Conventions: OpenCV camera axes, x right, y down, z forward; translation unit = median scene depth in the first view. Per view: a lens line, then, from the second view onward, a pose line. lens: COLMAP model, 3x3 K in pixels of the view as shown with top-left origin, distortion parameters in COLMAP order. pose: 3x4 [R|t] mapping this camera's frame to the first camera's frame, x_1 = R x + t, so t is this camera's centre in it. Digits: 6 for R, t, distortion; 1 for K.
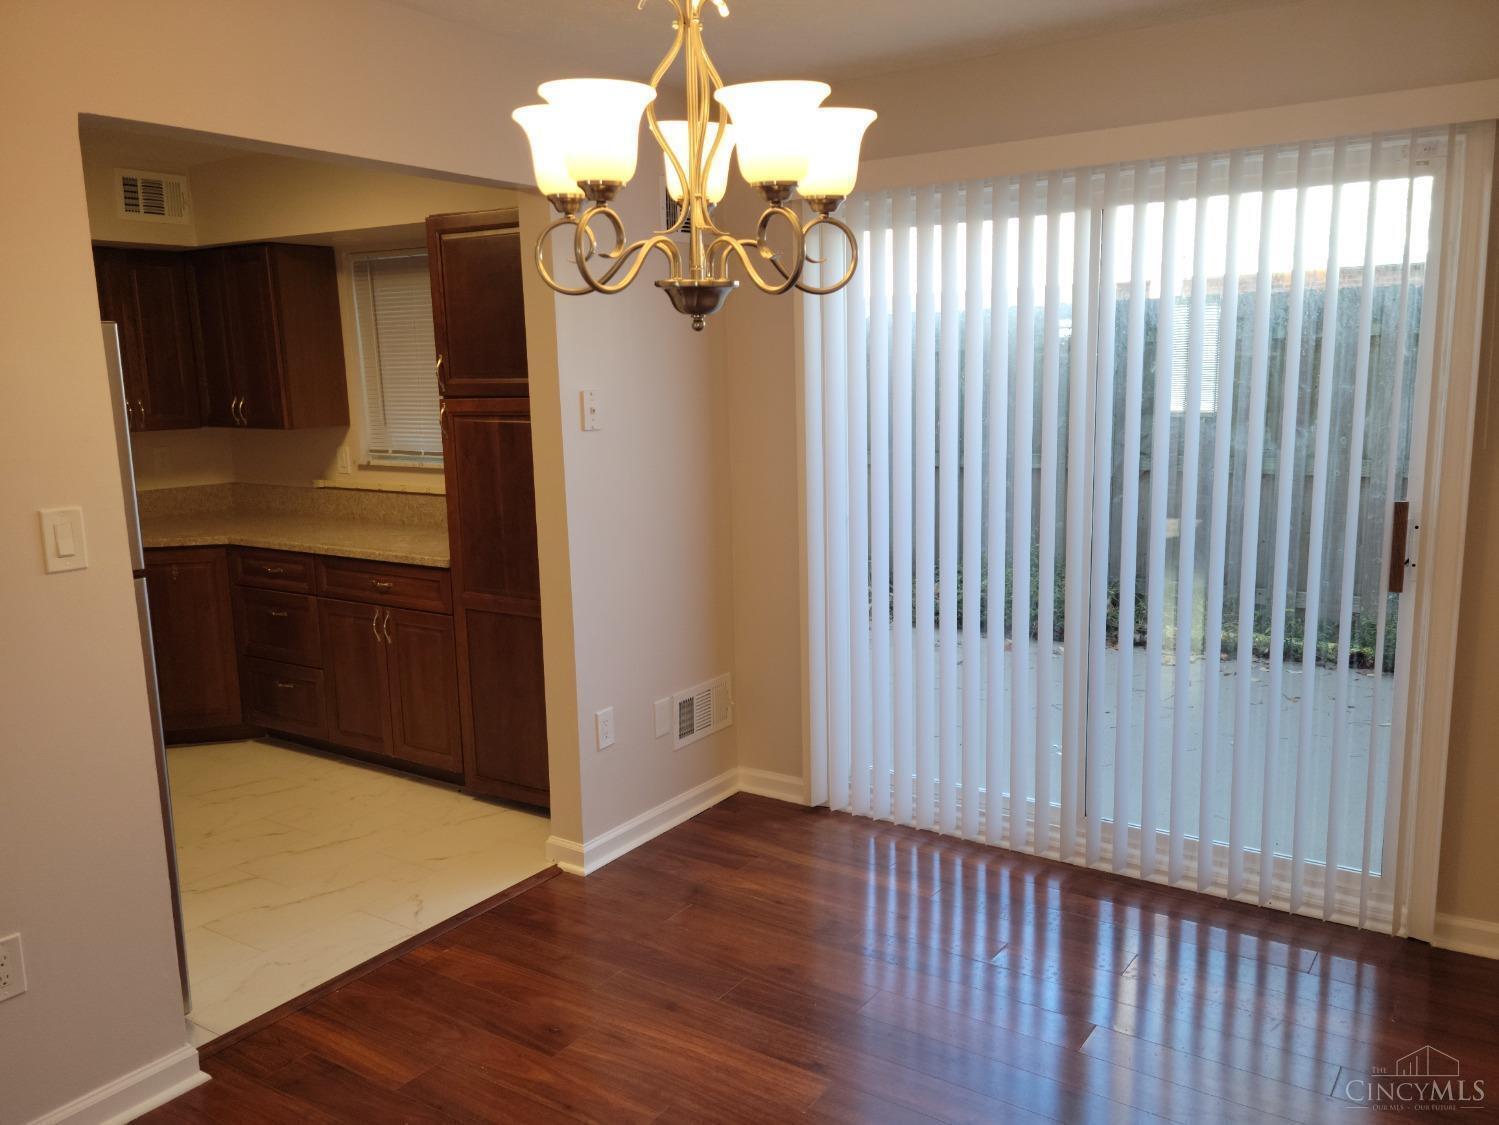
lens RADIAL K [[1193.1, 0, 752.3], [0, 1193.1, 589.4], [0, 0, 1]] dist [0.066064, -0.002722]
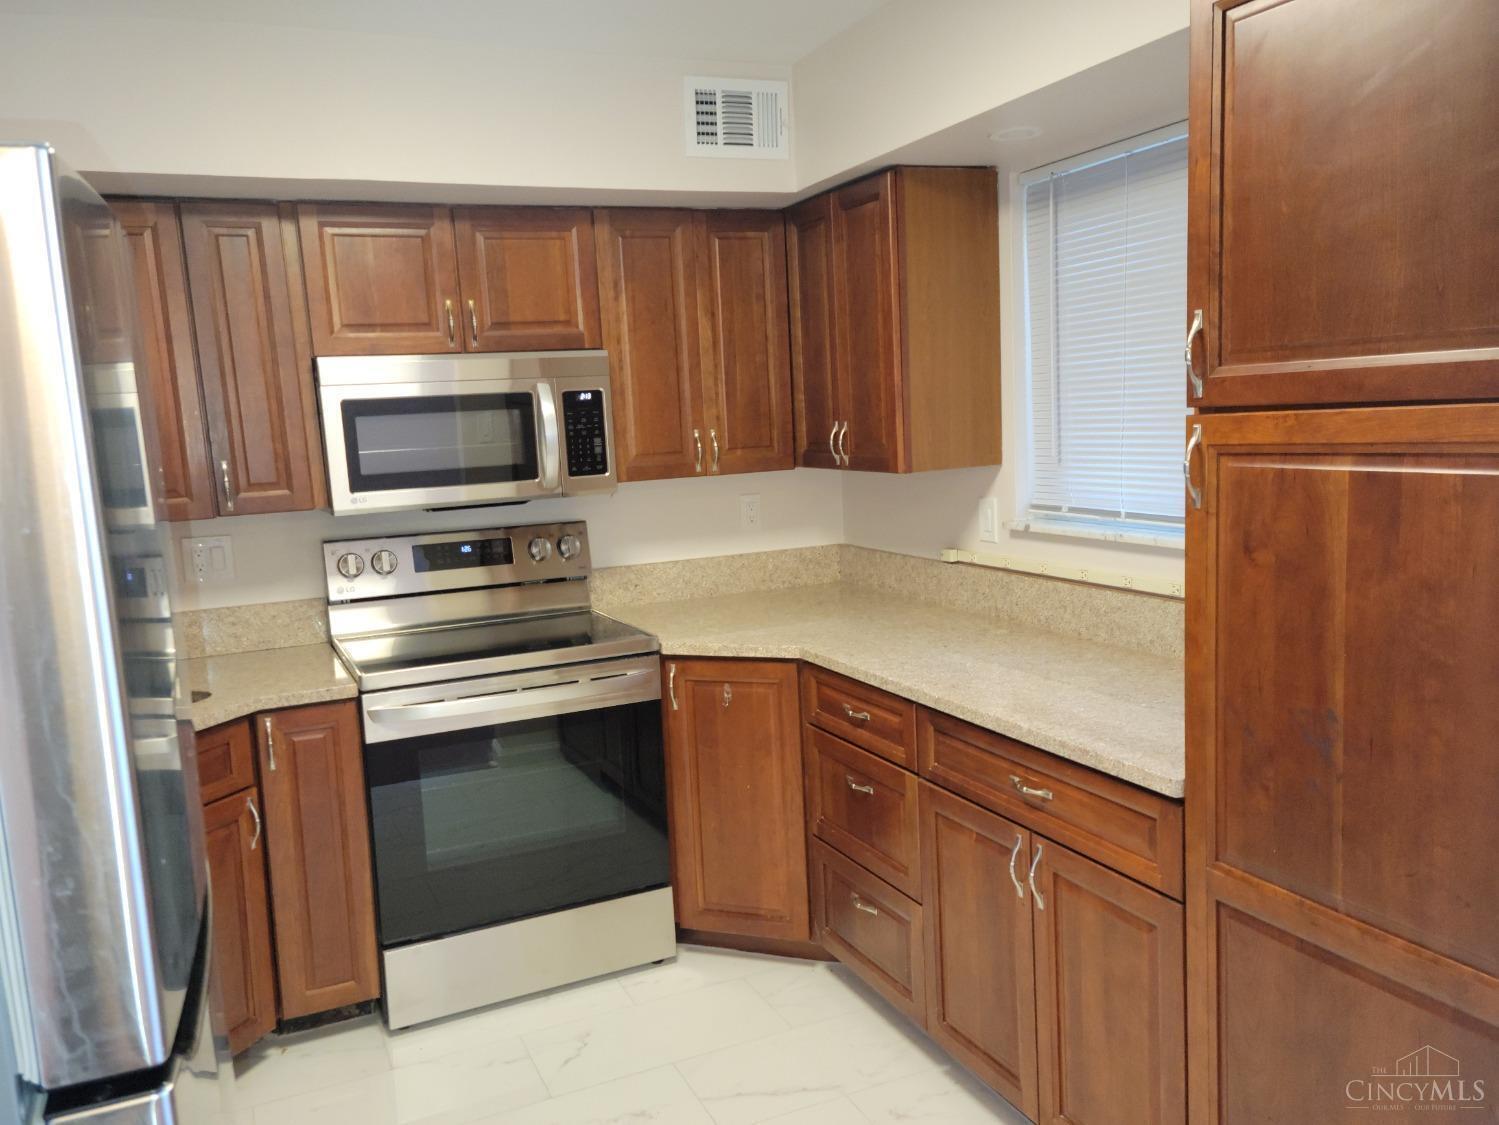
lens RADIAL K [[1193.1, 0, 752.3], [0, 1193.1, 589.4], [0, 0, 1]] dist [0.066064, -0.002722]
pose [[0.855370, 0.053555, -0.515242, -0.141426], [-0.061134, 0.998127, 0.002258, -0.073935], [0.514398, 0.029567, 0.857042, 0.464791]]
